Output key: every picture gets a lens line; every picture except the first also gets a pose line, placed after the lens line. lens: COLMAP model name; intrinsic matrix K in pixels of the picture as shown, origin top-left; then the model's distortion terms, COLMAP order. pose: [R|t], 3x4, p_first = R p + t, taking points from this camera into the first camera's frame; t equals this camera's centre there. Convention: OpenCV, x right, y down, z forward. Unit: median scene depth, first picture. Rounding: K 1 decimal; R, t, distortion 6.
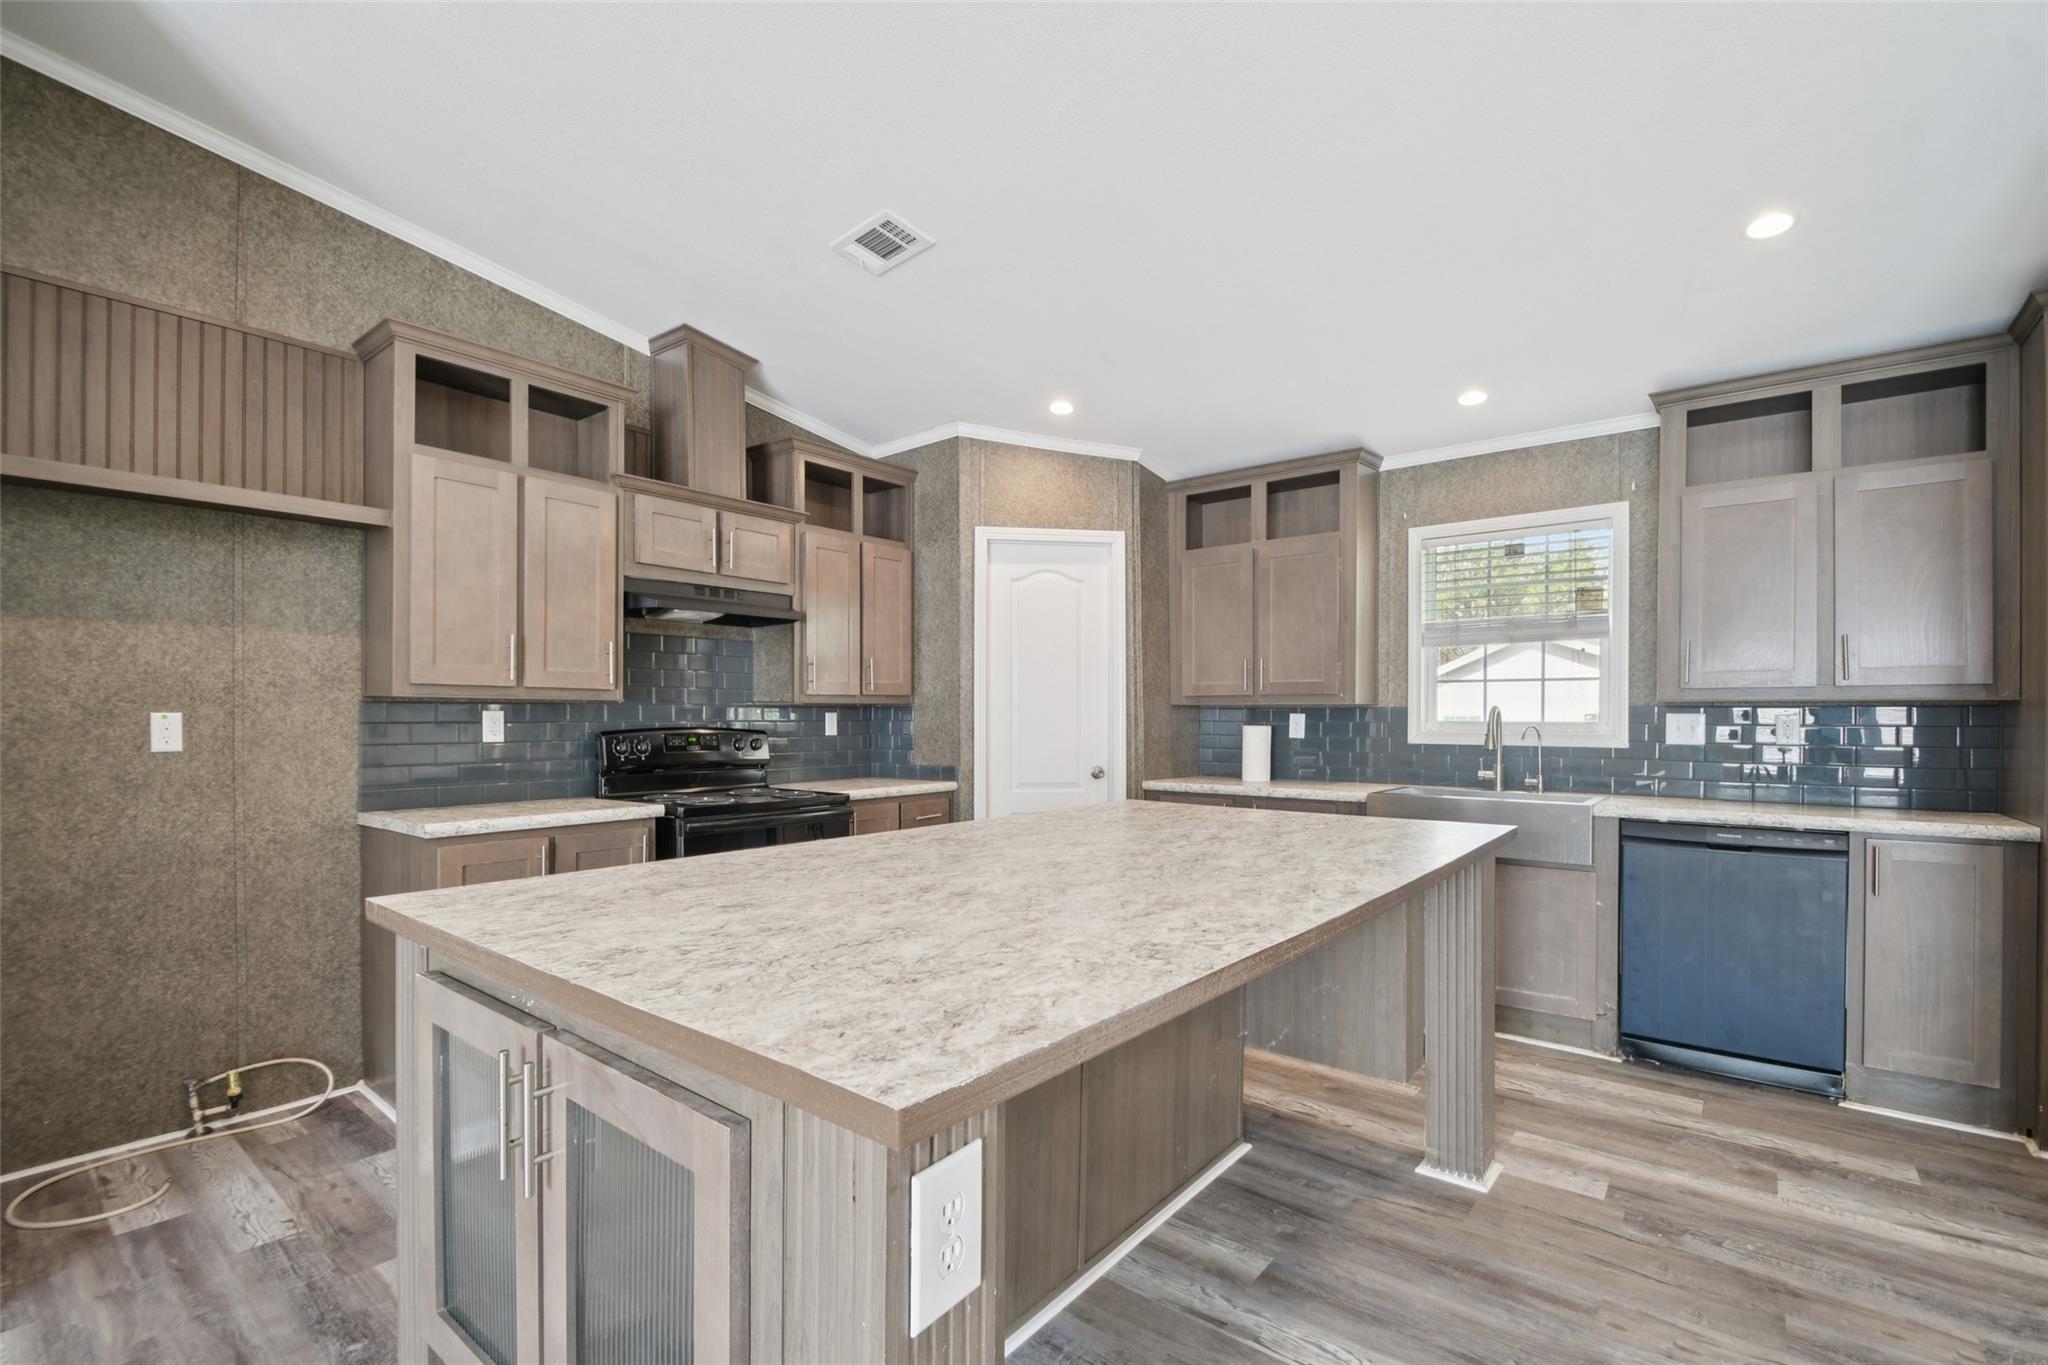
lens RADIAL K [[911.1, 0, 1024.0], [0, 911.1, 730.3], [0, 0, 1]] dist [0.001694, -0.007115]
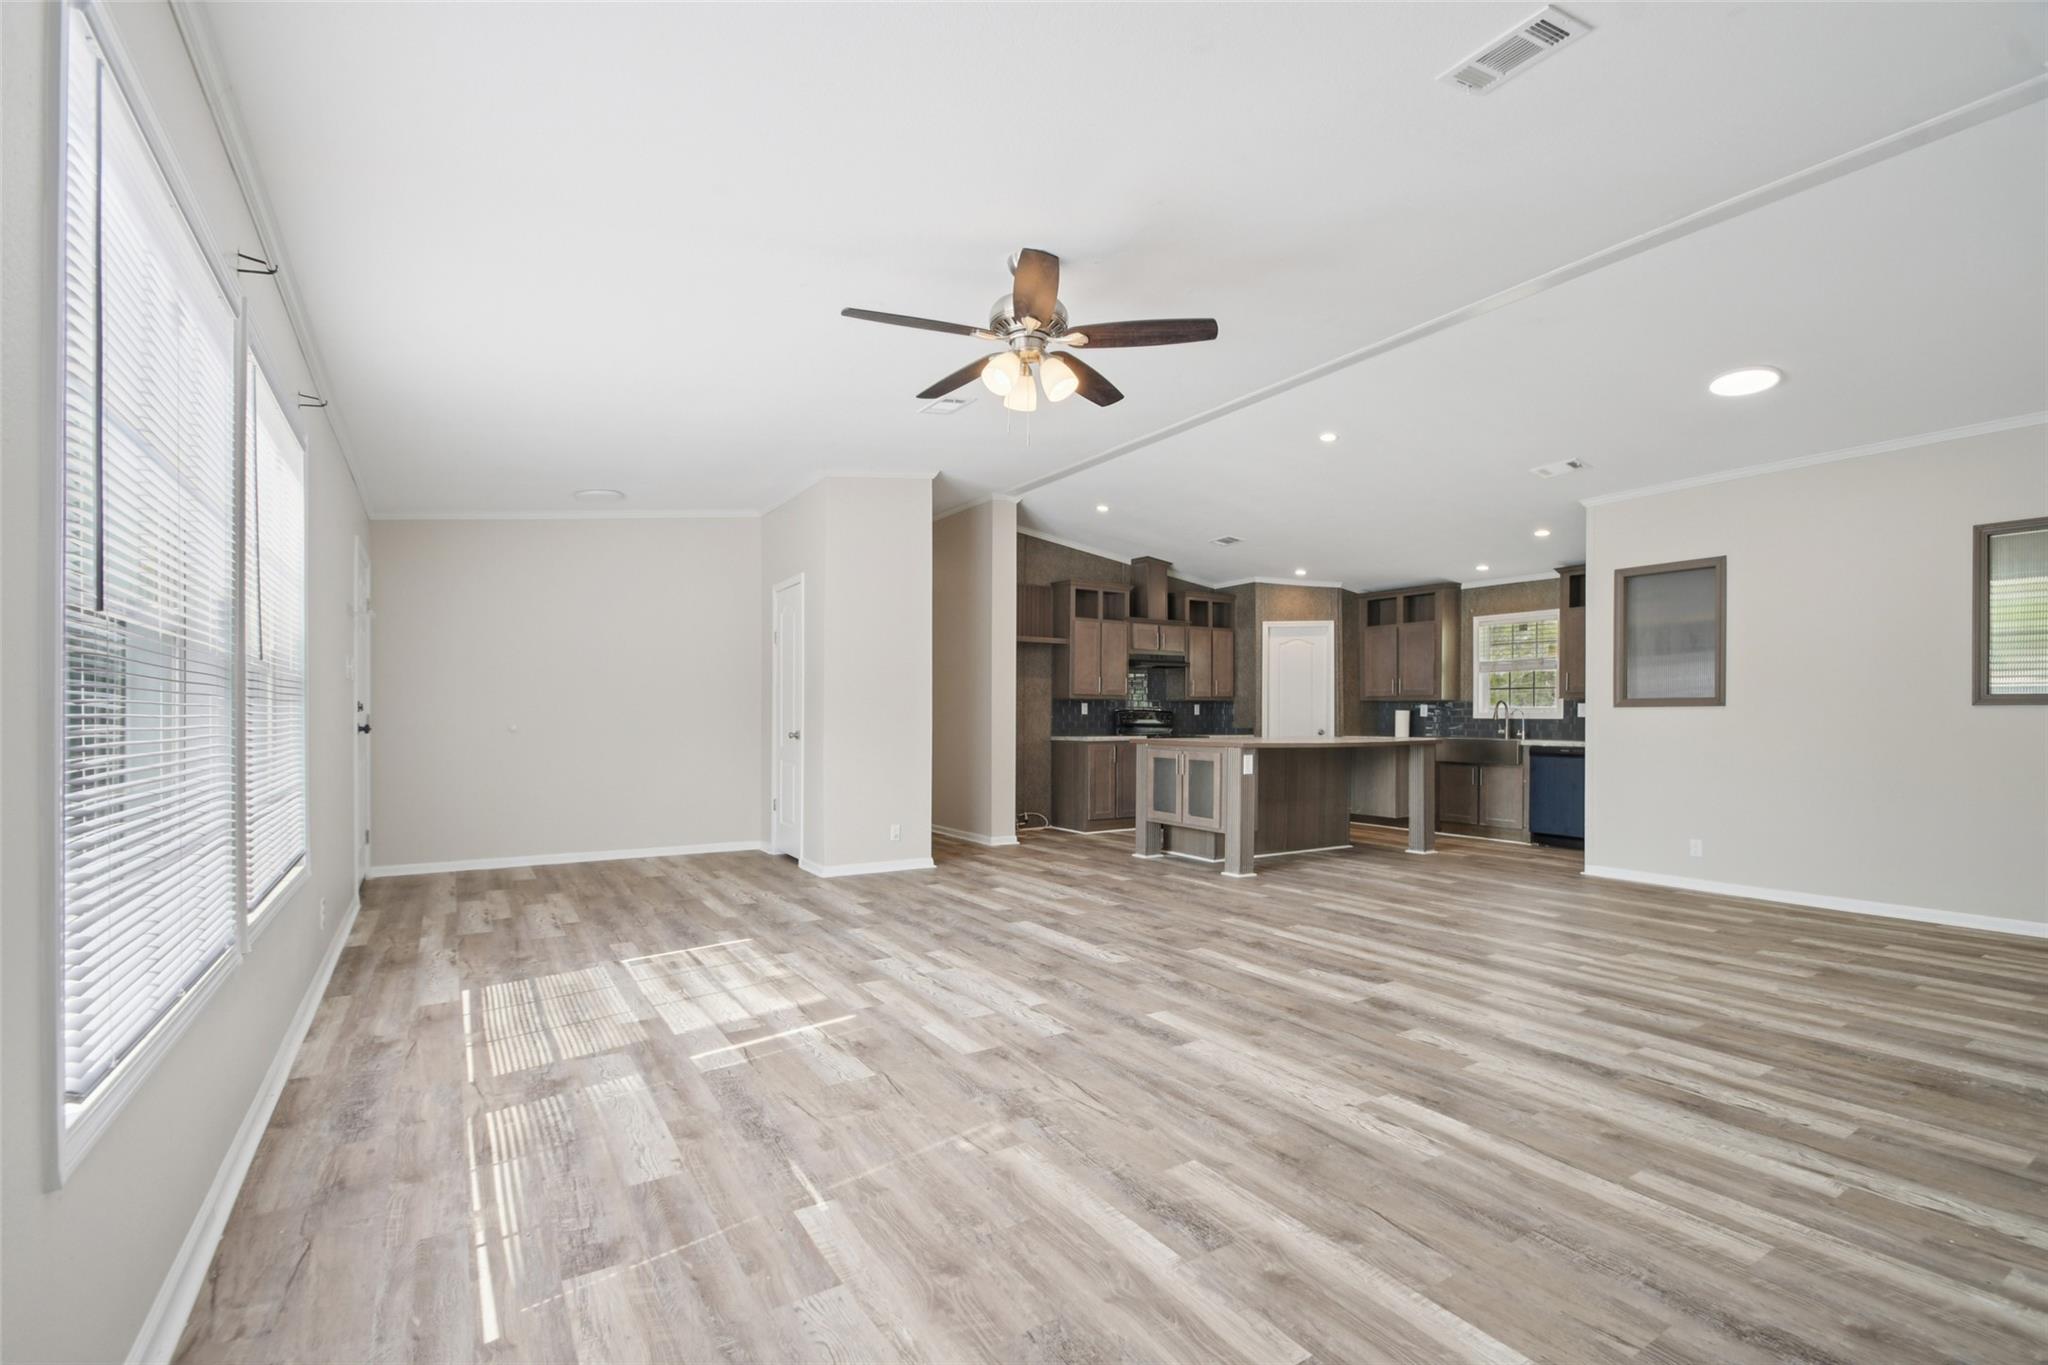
lens RADIAL K [[911.1, 0, 1018.9], [0, 911.1, 728.5], [0, 0, 1]] dist [0.001694, -0.007115]
pose [[0.944706, 0.007463, -0.327834, 0.131423], [-0.007040, 0.999972, 0.002476, 0.044440], [0.327843, -0.000031, 0.944732, -1.488501]]
